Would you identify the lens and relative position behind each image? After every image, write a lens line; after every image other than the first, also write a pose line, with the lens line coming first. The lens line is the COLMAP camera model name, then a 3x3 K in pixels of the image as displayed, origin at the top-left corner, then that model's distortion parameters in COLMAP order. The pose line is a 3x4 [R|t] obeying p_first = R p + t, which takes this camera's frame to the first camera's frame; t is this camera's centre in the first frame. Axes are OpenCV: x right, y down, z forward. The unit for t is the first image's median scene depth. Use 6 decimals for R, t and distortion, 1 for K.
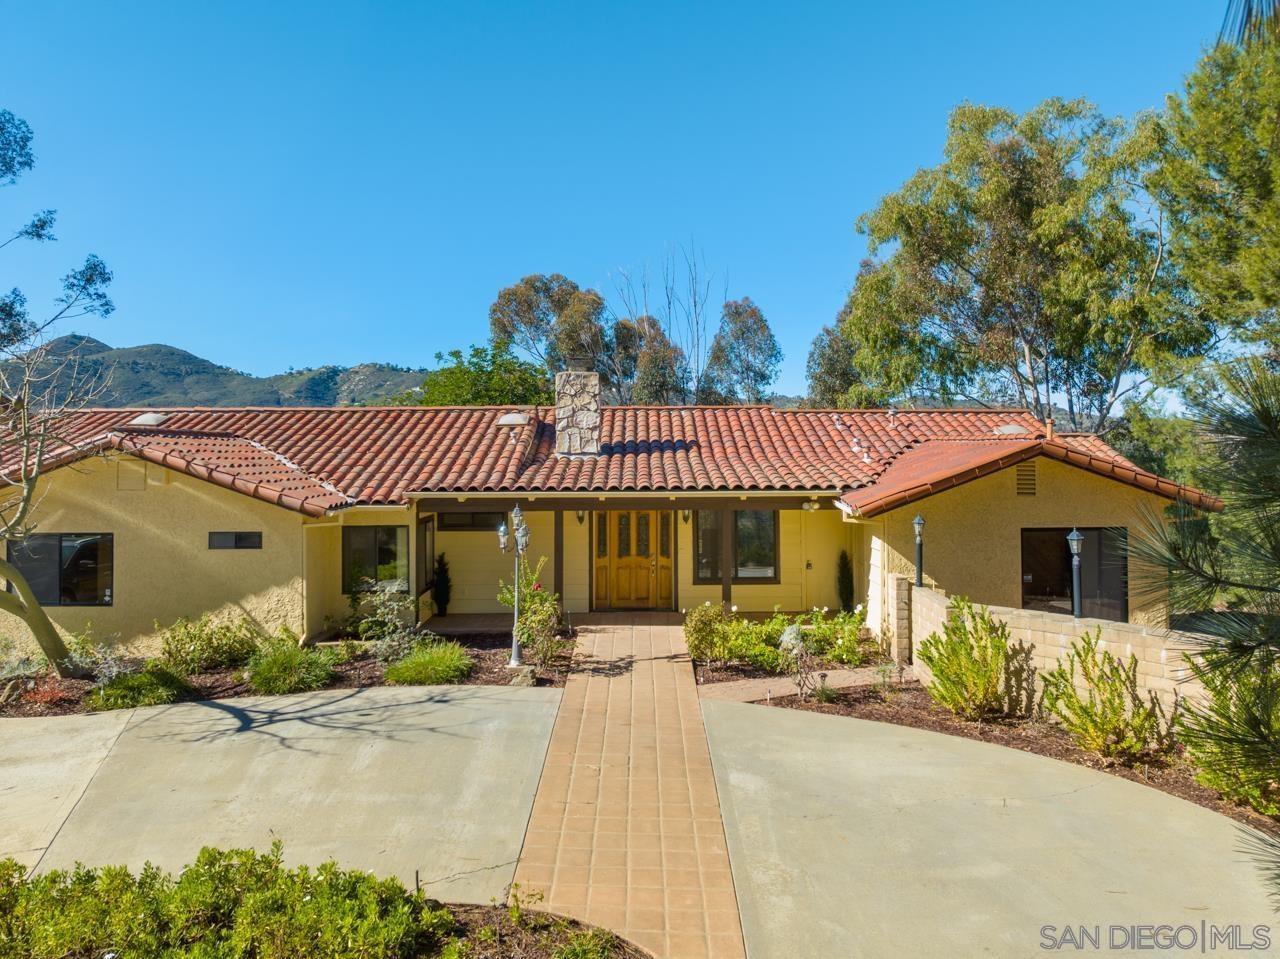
lens RADIAL K [[914.1, 0, 640.0], [0, 914.1, 479.5], [0, 0, 1]] dist [-0.021345, 0.042654]
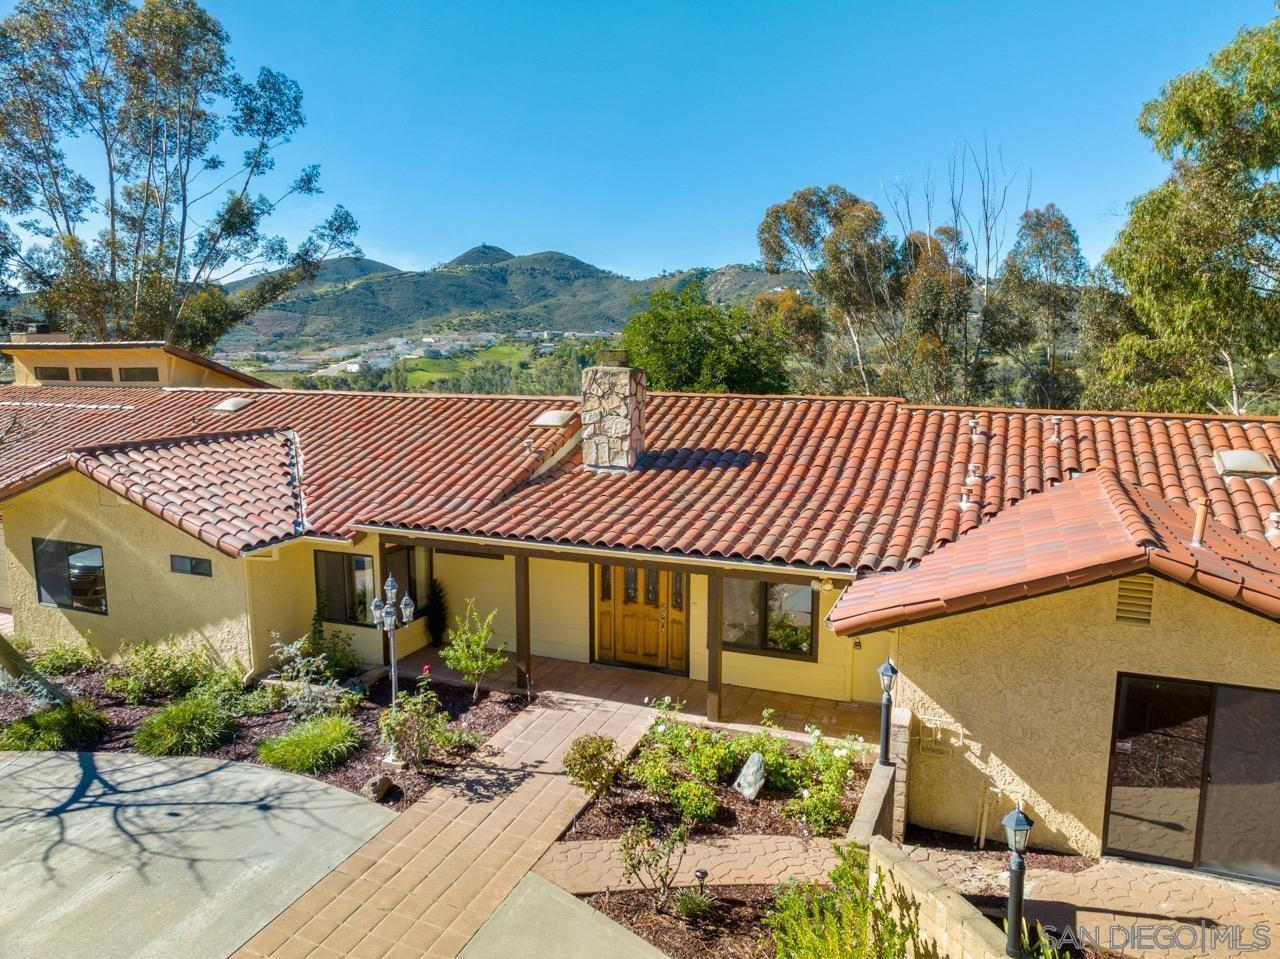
lens RADIAL K [[882.1, 0, 640.3], [0, 882.1, 517.4], [0, 0, 1]] dist [-0.018470, -0.004481]
pose [[0.925484, 0.081448, -0.369926, 0.262742], [-0.023025, 0.986900, 0.159685, -0.112318], [0.378085, -0.139268, 0.915235, 0.271100]]
